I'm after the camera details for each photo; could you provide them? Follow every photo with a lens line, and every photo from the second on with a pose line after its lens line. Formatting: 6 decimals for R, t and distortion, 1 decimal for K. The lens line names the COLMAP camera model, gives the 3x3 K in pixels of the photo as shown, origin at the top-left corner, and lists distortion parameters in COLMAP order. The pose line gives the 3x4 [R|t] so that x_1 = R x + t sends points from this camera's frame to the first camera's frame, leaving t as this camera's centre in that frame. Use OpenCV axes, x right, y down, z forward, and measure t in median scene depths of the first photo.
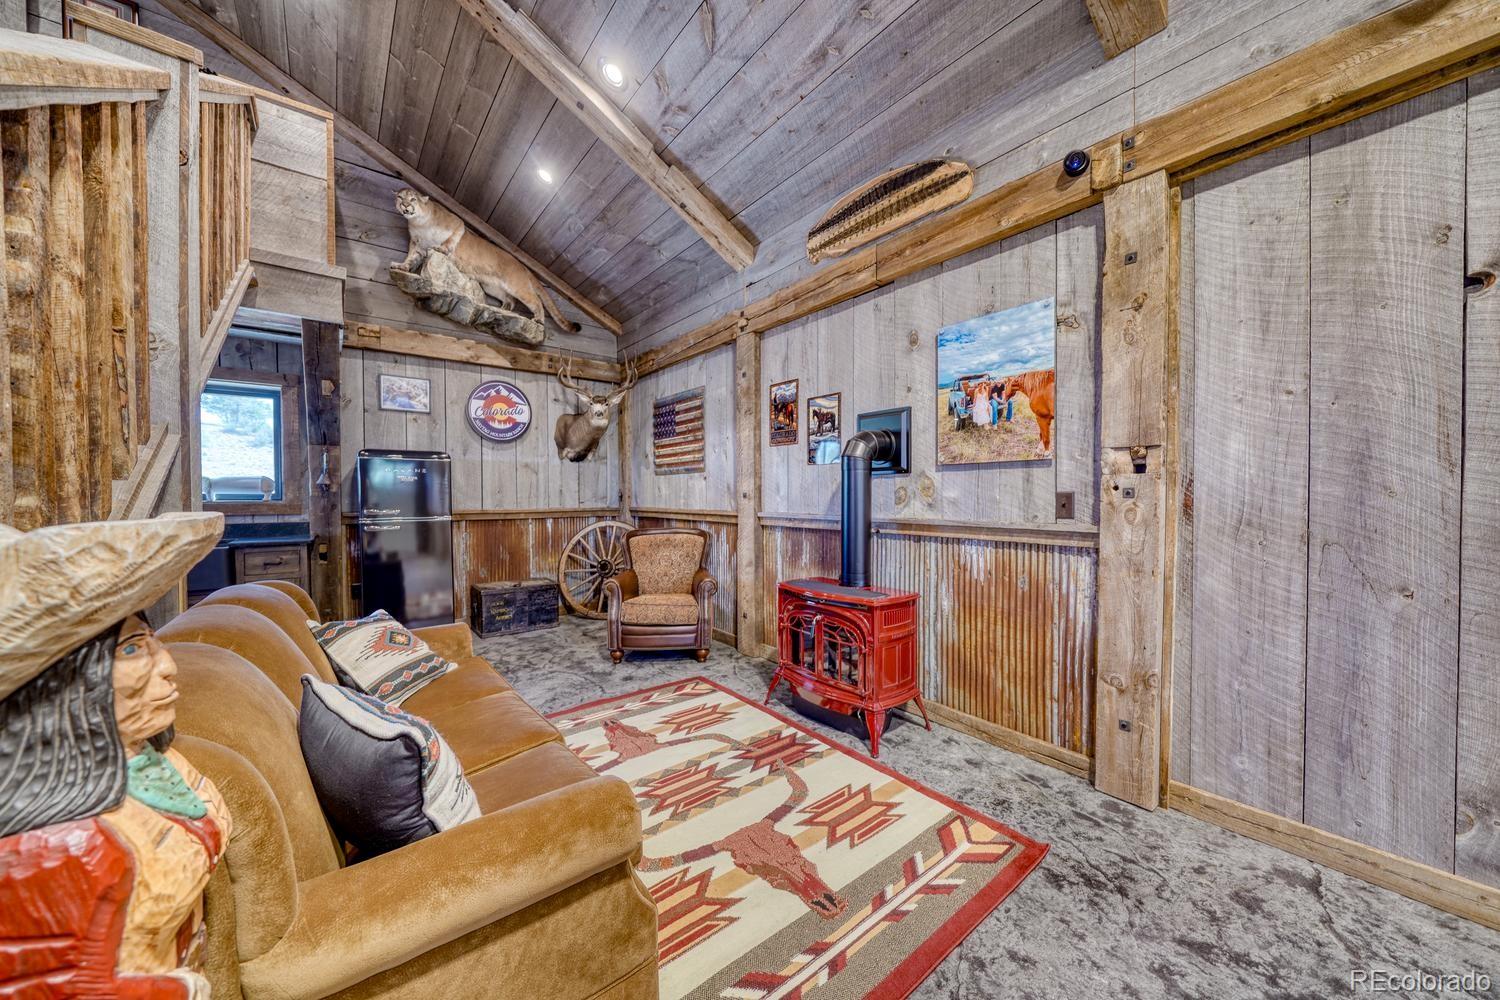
lens RADIAL K [[522.4, 0, 738.6], [0, 522.4, 502.0], [0, 0, 1]] dist [-0.003420, -0.000184]
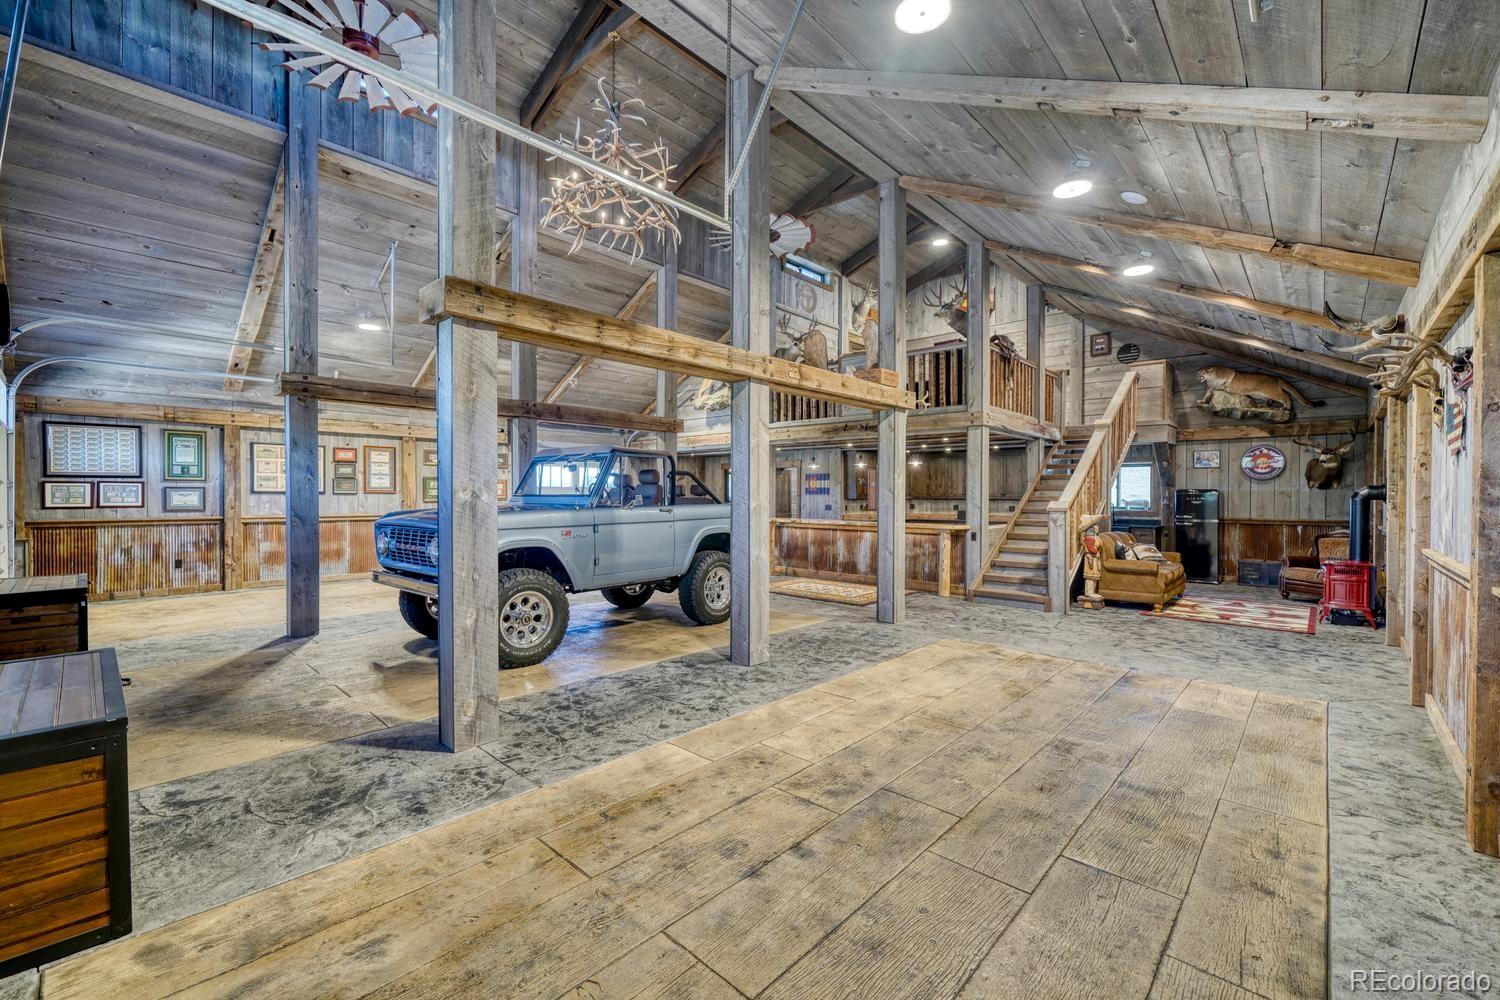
lens RADIAL K [[623.0, 0, 746.2], [0, 623.0, 500.7], [0, 0, 1]] dist [0.002436, 0.000145]
pose [[0.167765, 0.009210, -0.985784, 1.459502], [-0.022513, 0.999731, 0.005509, -0.019350], [0.985570, 0.021269, 0.167928, -1.171892]]
